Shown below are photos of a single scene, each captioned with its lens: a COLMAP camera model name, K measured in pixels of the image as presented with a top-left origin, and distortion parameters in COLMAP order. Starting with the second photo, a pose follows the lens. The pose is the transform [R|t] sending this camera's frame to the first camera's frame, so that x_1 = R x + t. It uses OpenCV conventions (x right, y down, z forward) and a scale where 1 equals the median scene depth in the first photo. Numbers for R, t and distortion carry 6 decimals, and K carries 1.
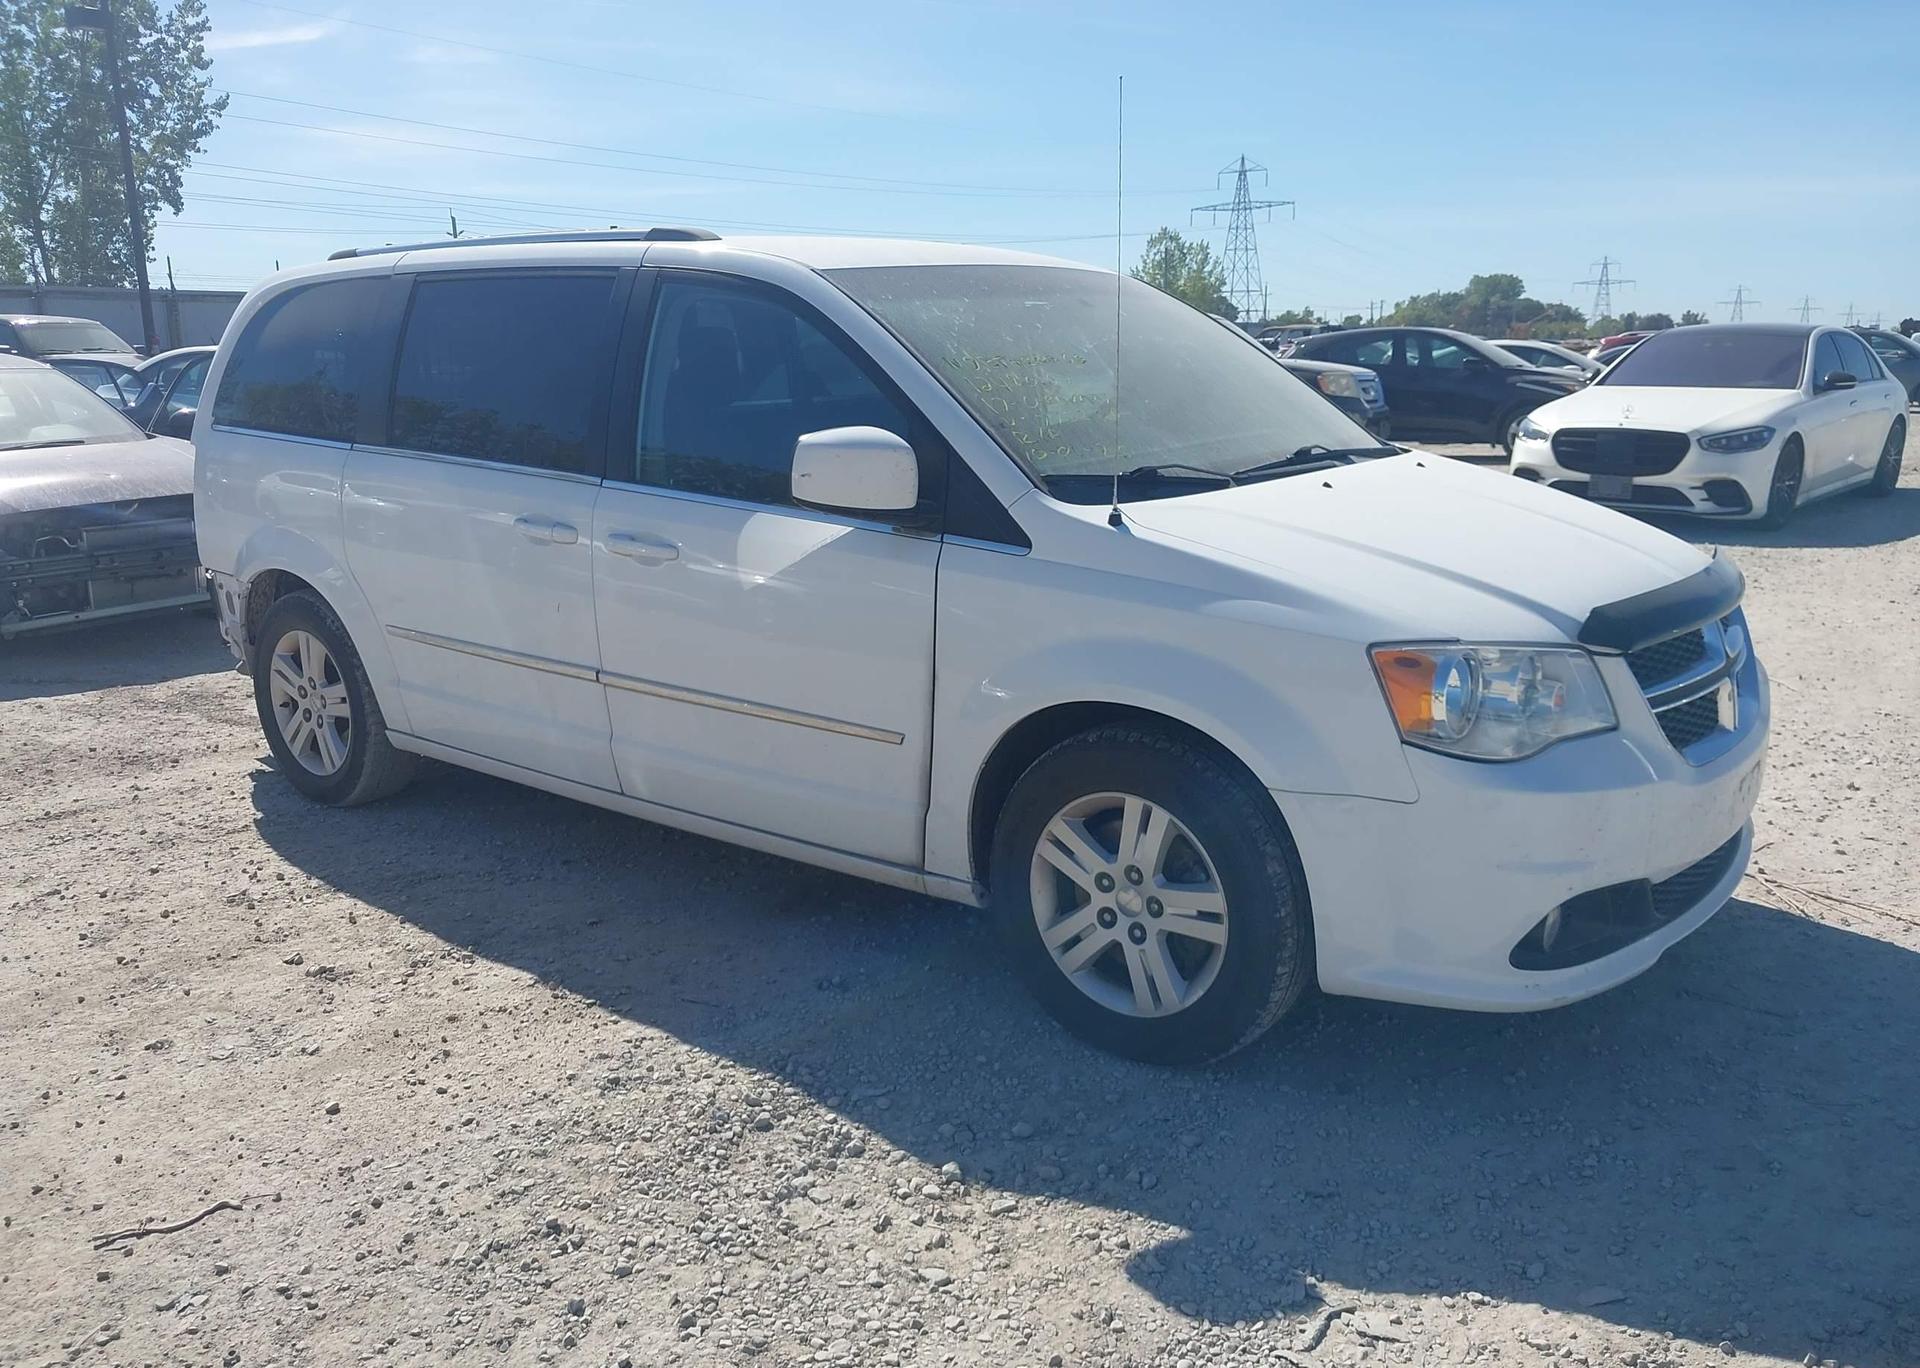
lens RADIAL K [[1569.6, 0, 1004.7], [0, 1569.6, 685.8], [0, 0, 1]] dist [-0.002001, -0.001146]
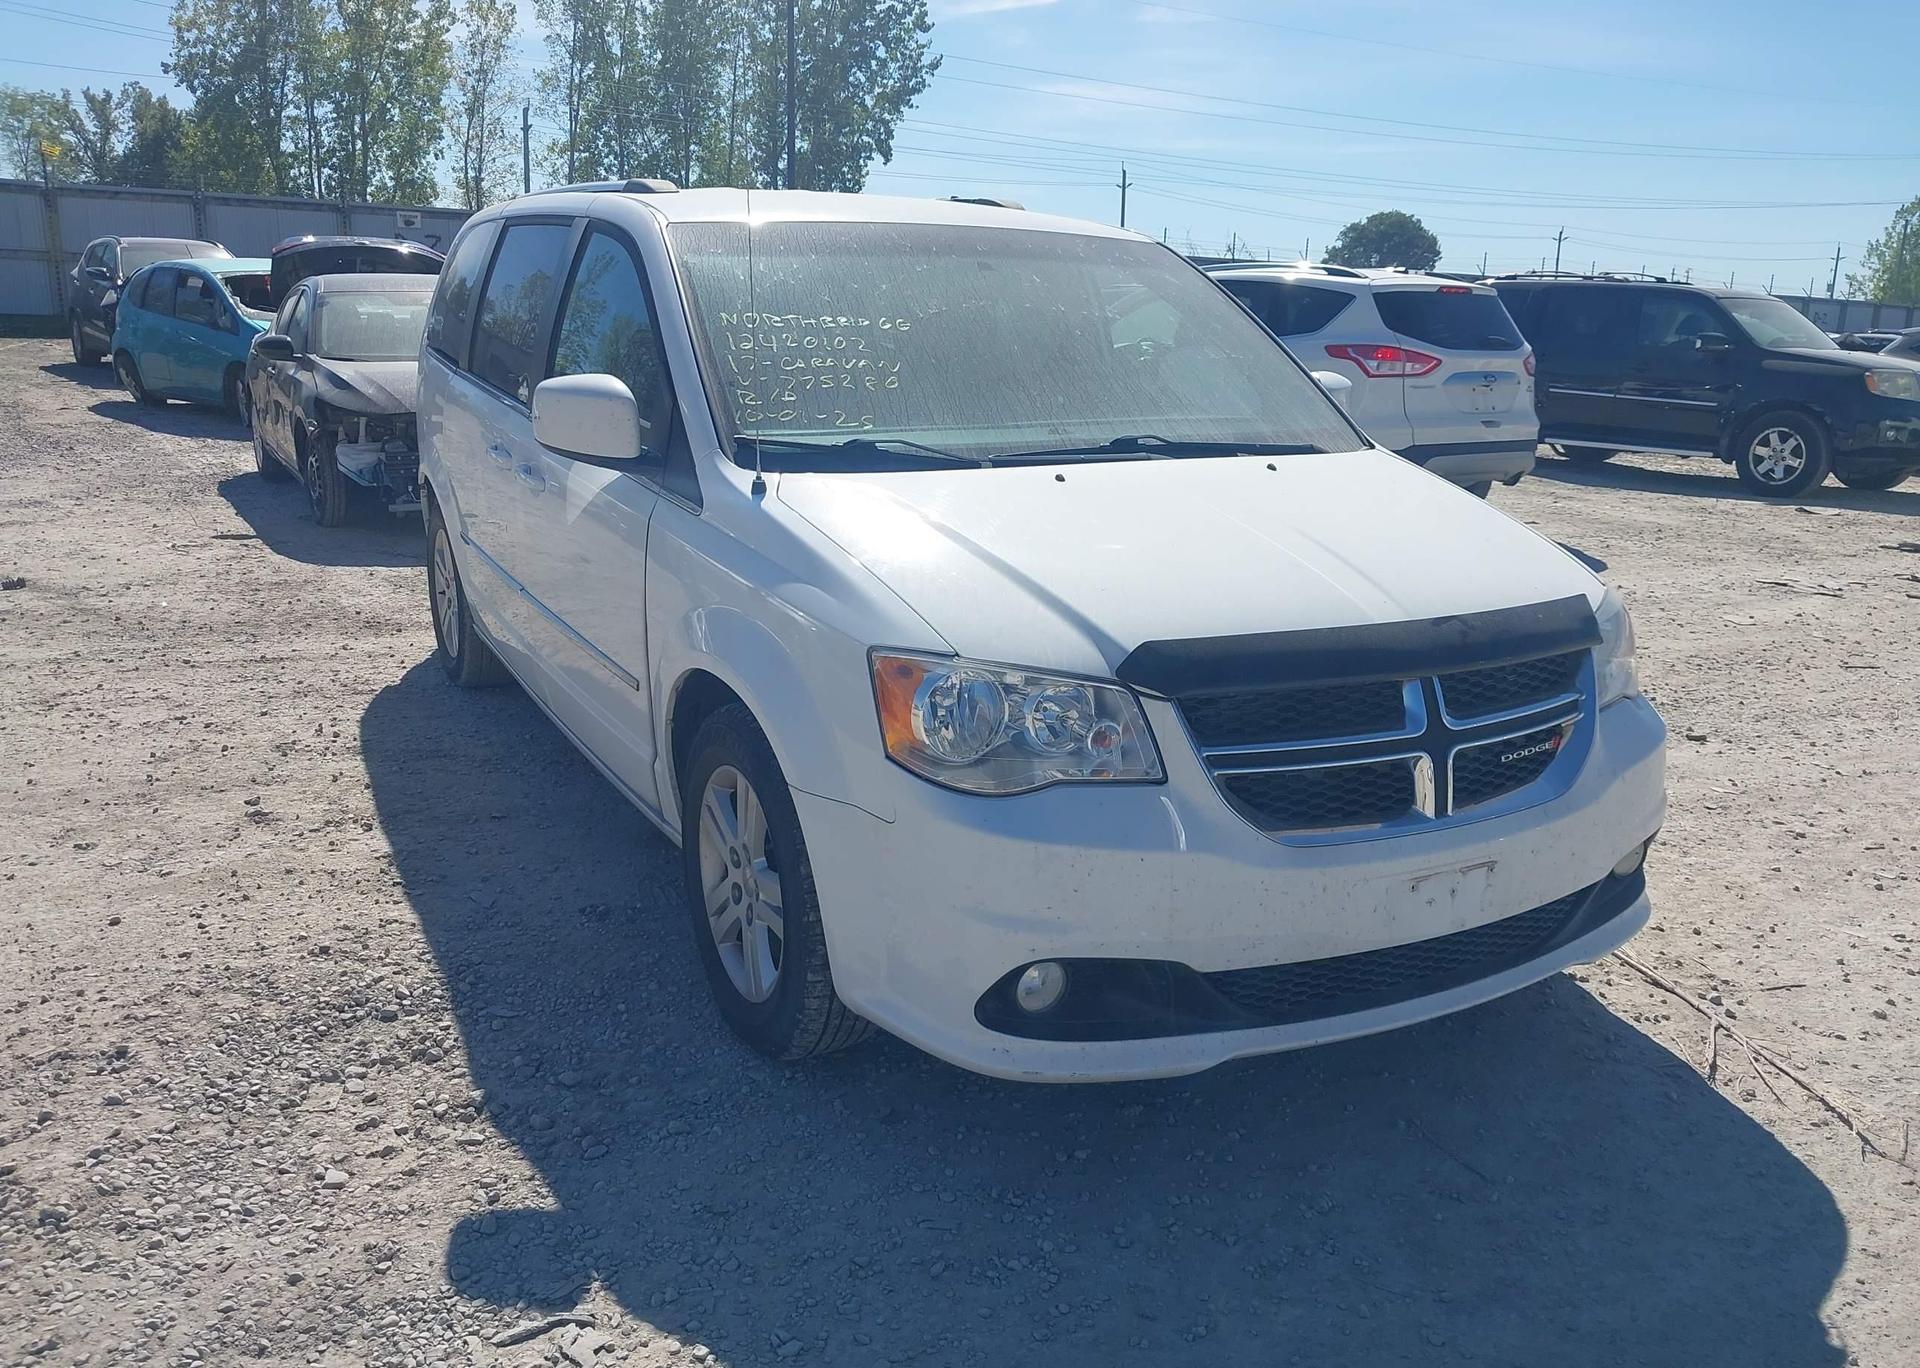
lens RADIAL K [[1569.6, 0, 1004.7], [0, 1569.6, 685.8], [0, 0, 1]] dist [-0.002001, -0.001146]
pose [[0.910099, 0.142800, -0.389010, 0.568167], [-0.132853, 0.989744, 0.052509, -0.053314], [0.392519, 0.003893, 0.919736, 0.157966]]
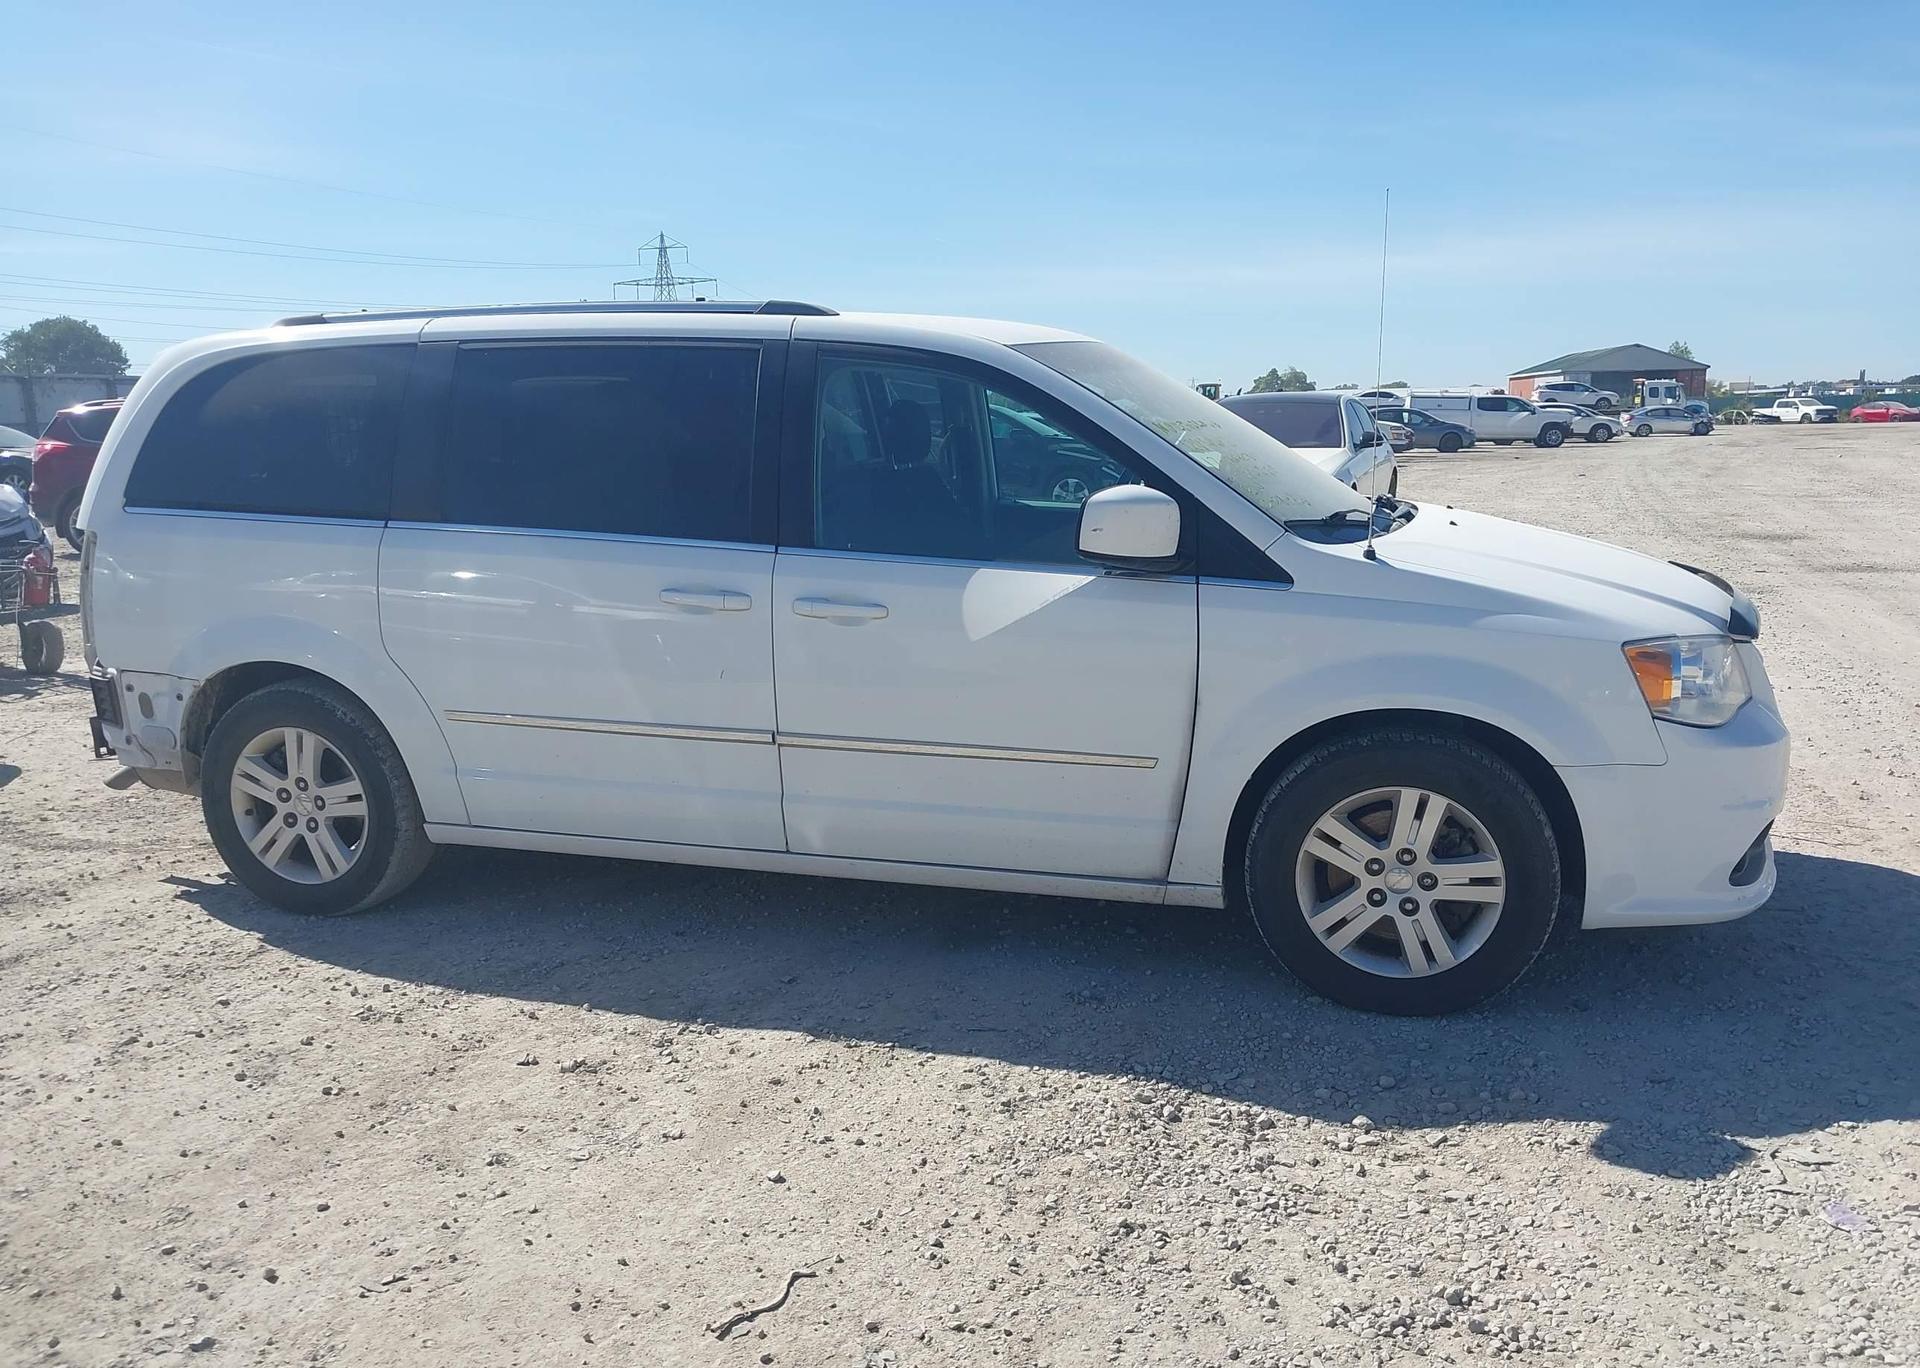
lens RADIAL K [[1551.1, 0, 960.0], [0, 1551.1, 684.0], [0, 0, 1]] dist [-0.001397, -0.004233]
pose [[0.929350, -0.068785, 0.362736, -0.617042], [0.084172, 0.996092, -0.026765, -0.004896], [-0.359477, 0.055406, 0.931508, 0.025861]]
